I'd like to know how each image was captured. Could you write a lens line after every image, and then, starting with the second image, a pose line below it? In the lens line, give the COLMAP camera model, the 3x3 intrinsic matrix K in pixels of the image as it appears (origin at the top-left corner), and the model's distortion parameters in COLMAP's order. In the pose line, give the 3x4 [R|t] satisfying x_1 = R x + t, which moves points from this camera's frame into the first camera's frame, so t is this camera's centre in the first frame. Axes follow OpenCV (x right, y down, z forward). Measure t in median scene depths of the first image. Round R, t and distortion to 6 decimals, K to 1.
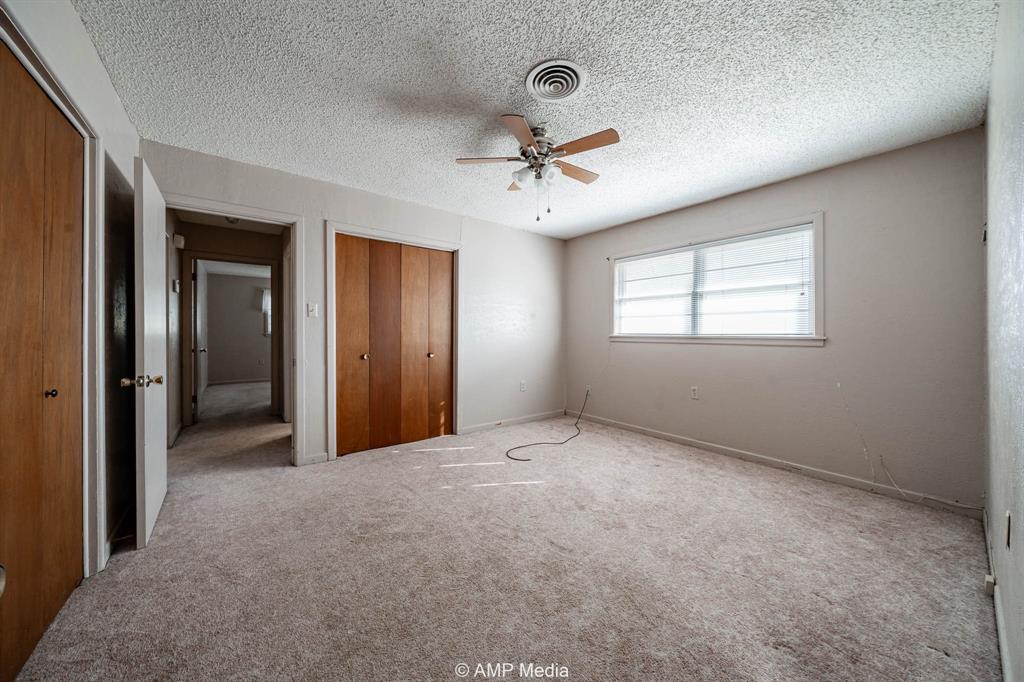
lens RADIAL K [[361.5, 0, 512.0], [0, 361.5, 331.6], [0, 0, 1]] dist [-0.007279, 0.000199]
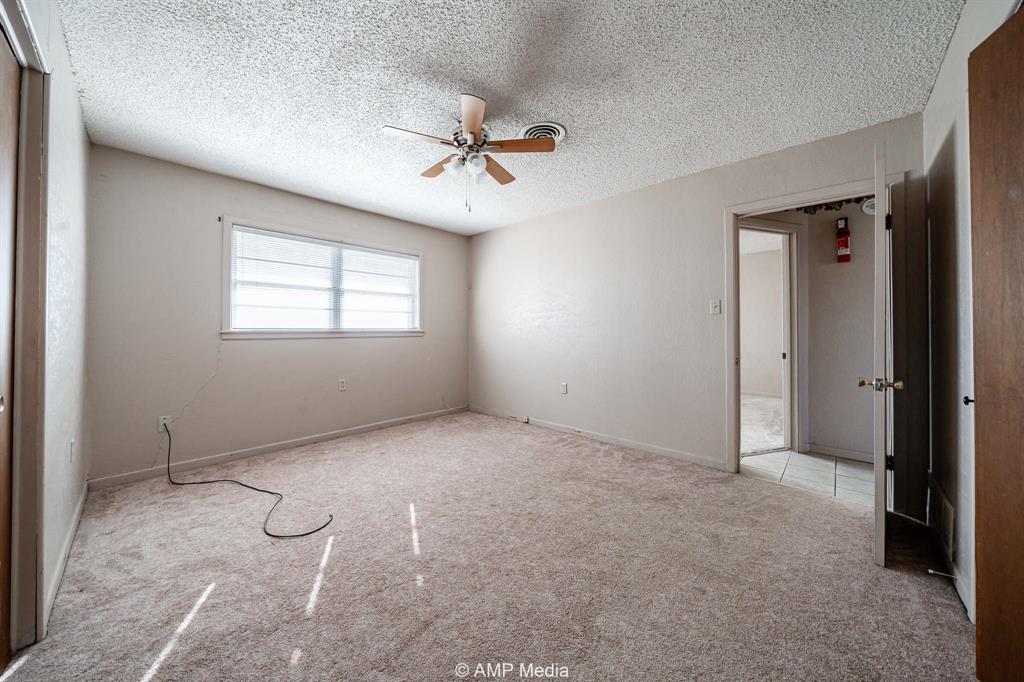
lens RADIAL K [[349.5, 0, 509.6], [0, 349.5, 327.3], [0, 0, 1]] dist [-0.000979, 0.000006]
pose [[-0.158356, 0.002186, 0.987380, -0.588213], [-0.004903, 0.999983, -0.003000, 0.003894], [-0.987370, -0.005316, -0.158342, 0.705674]]
